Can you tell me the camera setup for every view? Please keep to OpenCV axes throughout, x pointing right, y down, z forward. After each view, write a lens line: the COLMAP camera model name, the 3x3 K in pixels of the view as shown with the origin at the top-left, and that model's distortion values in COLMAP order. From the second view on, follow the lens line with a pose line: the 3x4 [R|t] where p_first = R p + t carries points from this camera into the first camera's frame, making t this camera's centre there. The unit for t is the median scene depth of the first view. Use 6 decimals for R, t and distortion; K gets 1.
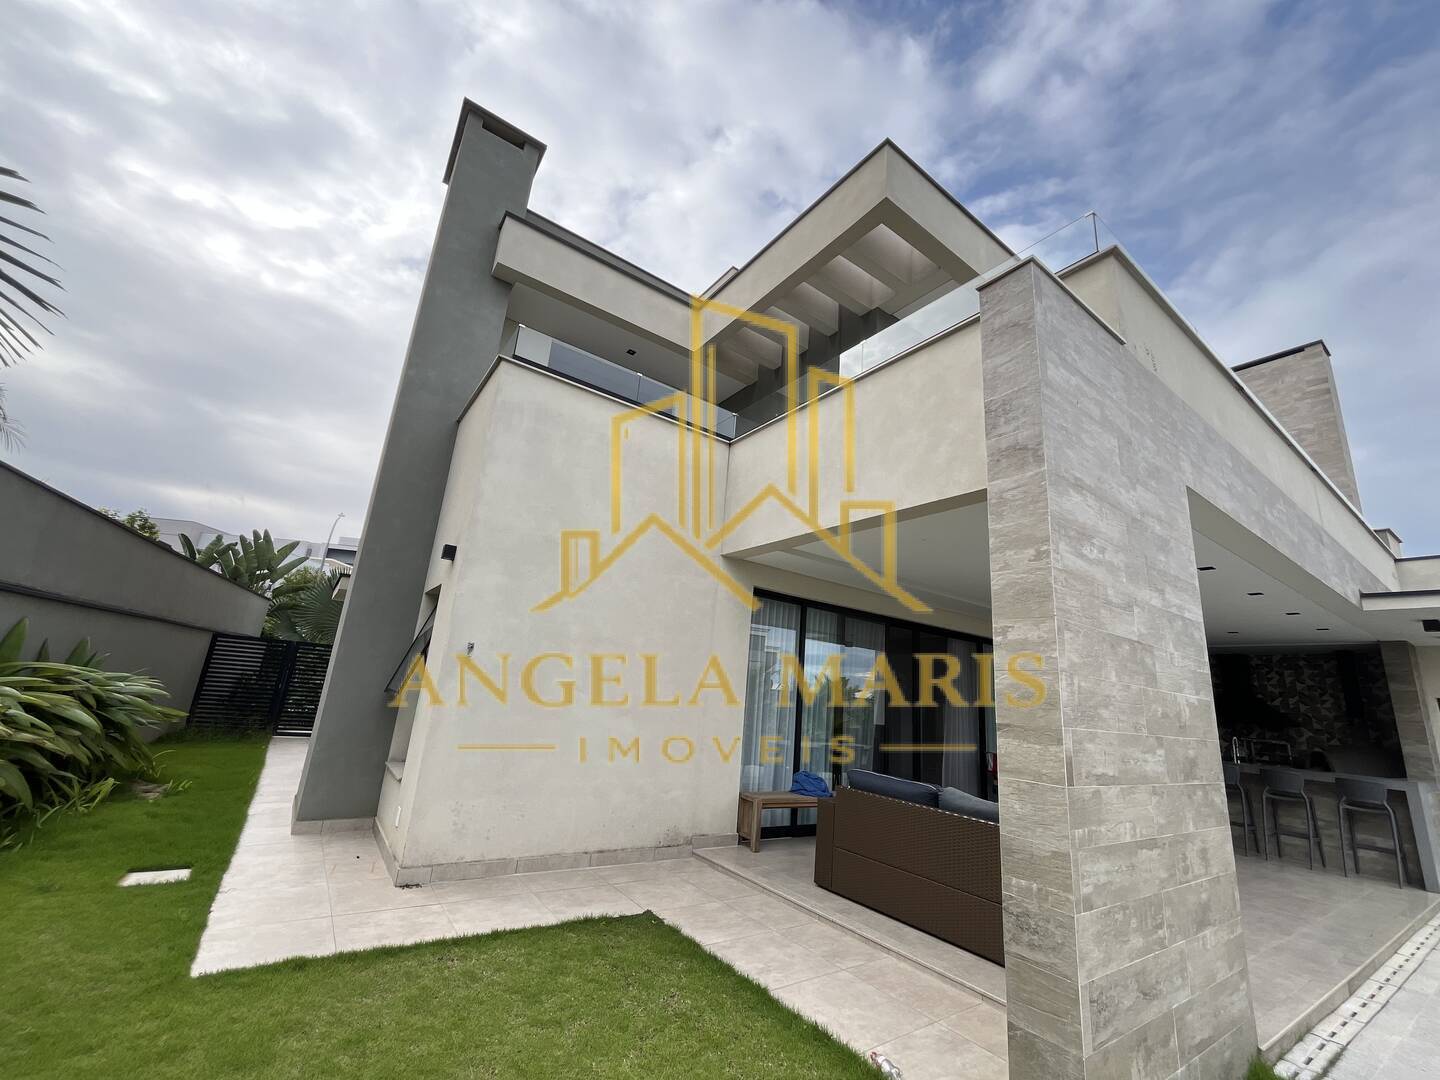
lens RADIAL K [[583.5, 0, 714.5], [0, 583.5, 540.1], [0, 0, 1]] dist [0.000252, -0.001344]
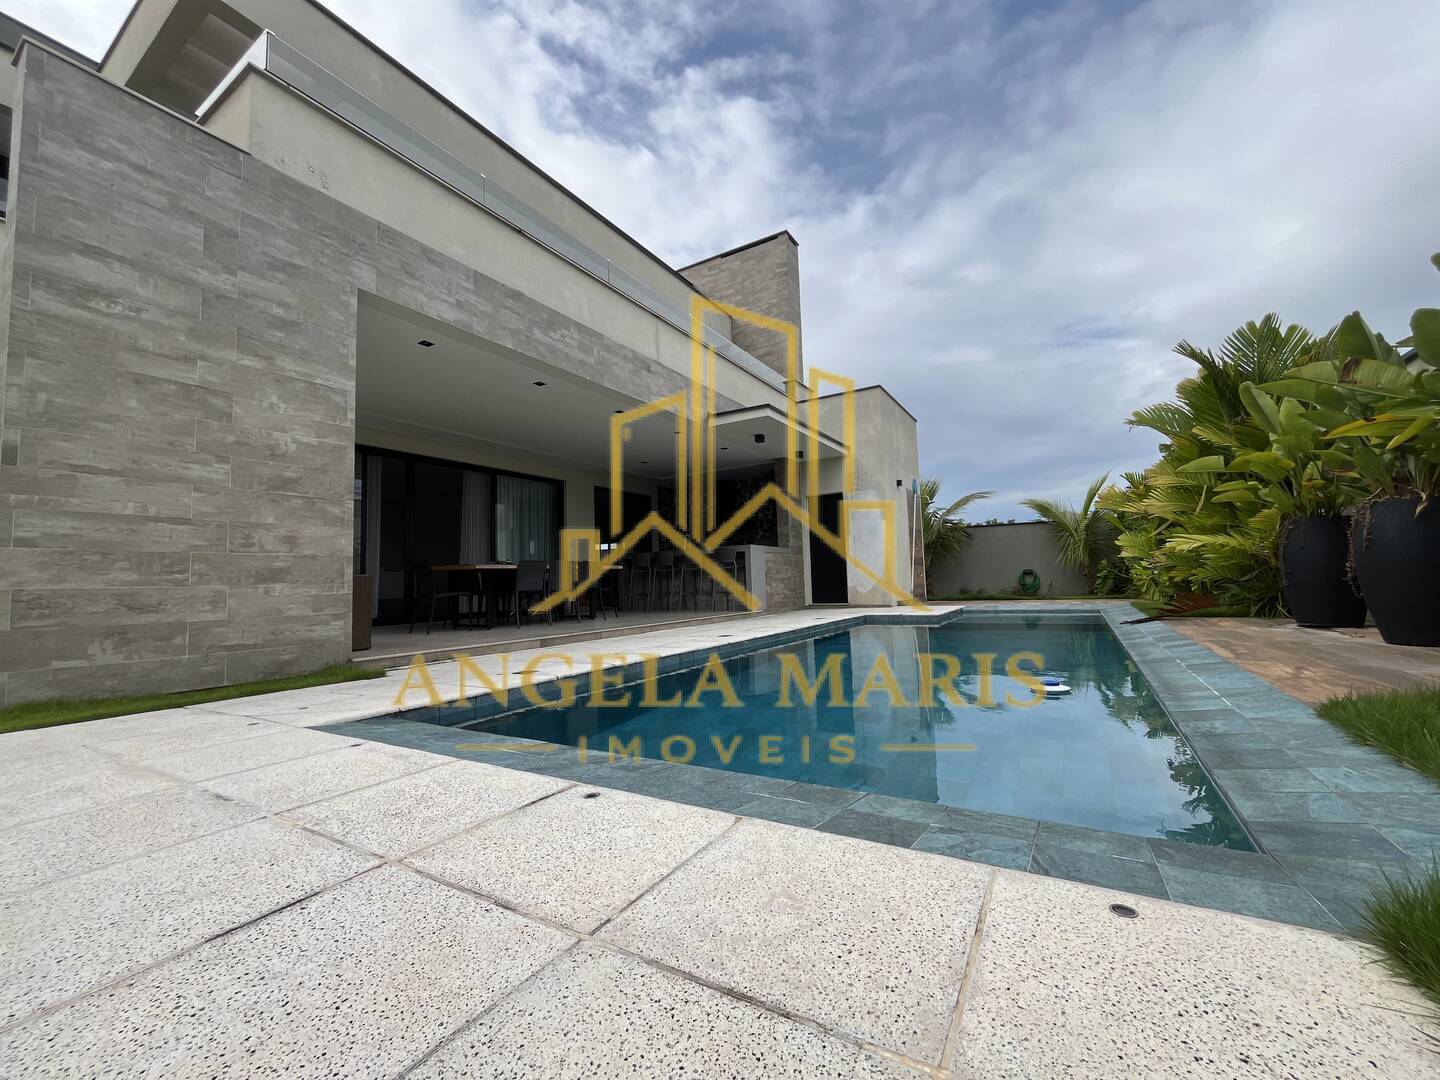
lens RADIAL K [[583.5, 0, 717.6], [0, 583.5, 541.6], [0, 0, 1]] dist [0.000252, -0.001344]
pose [[0.914114, -0.078850, 0.397717, 0.337045], [-0.002639, 0.979730, 0.200304, 0.066250], [-0.405449, -0.184150, 0.895377, -0.204769]]
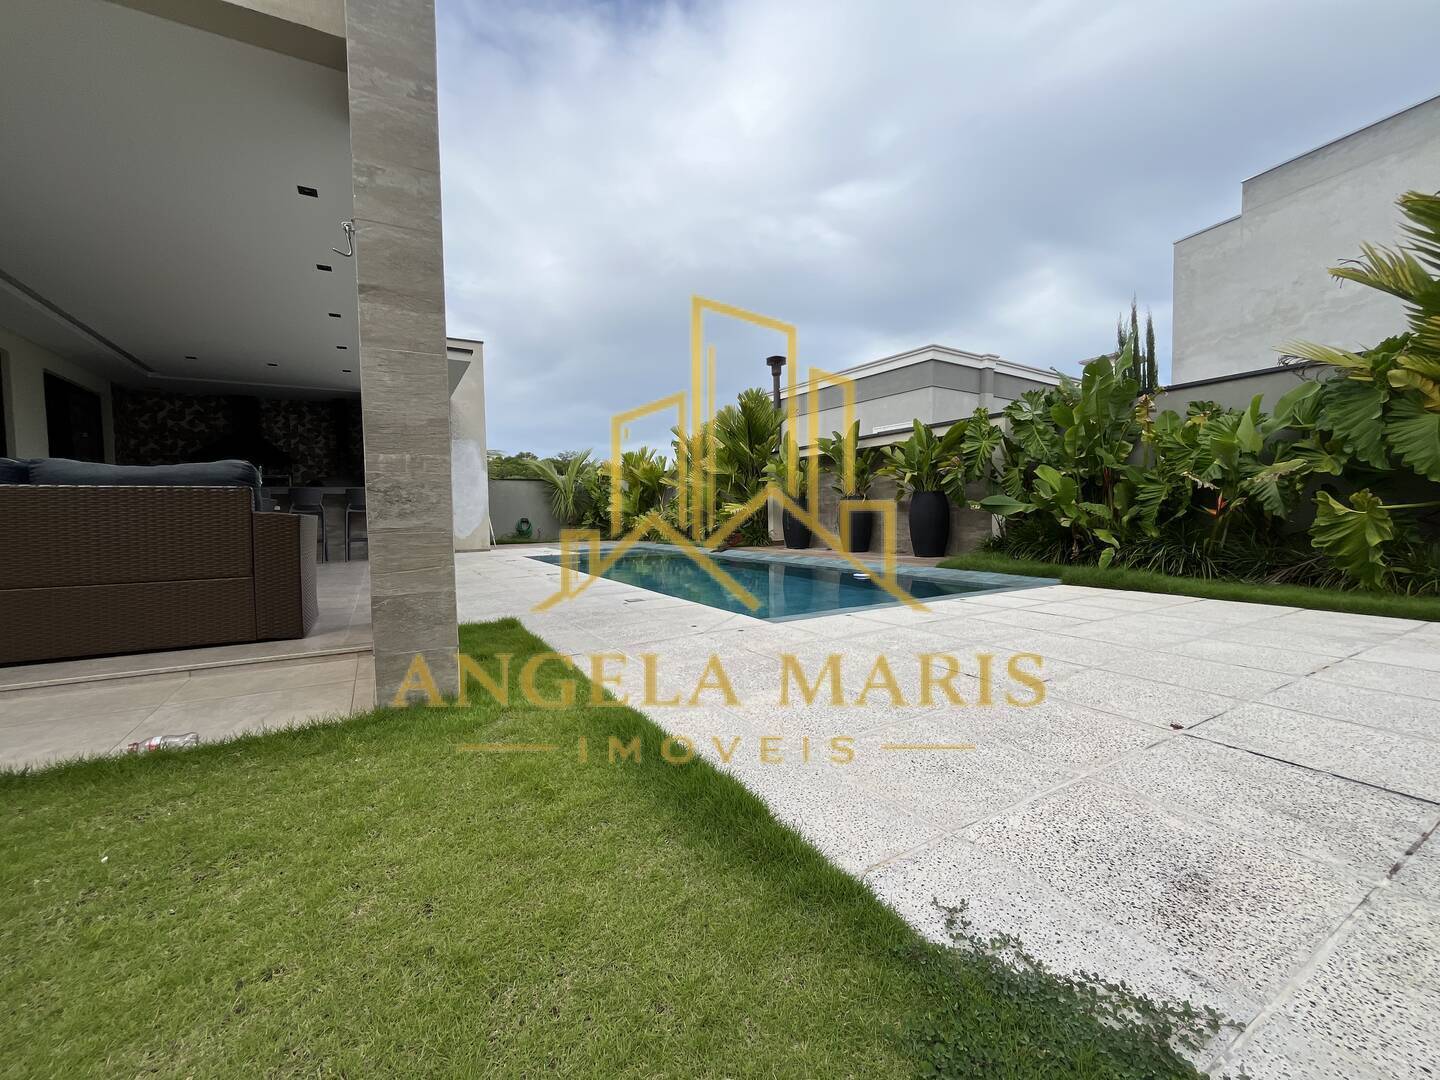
lens RADIAL K [[583.5, 0, 721.8], [0, 583.5, 543.5], [0, 0, 1]] dist [0.000252, -0.001344]
pose [[0.078448, -0.130191, 0.988381, -0.078586], [-0.232446, 0.961721, 0.145129, 0.103749], [-0.969440, -0.241130, 0.045183, 0.094891]]
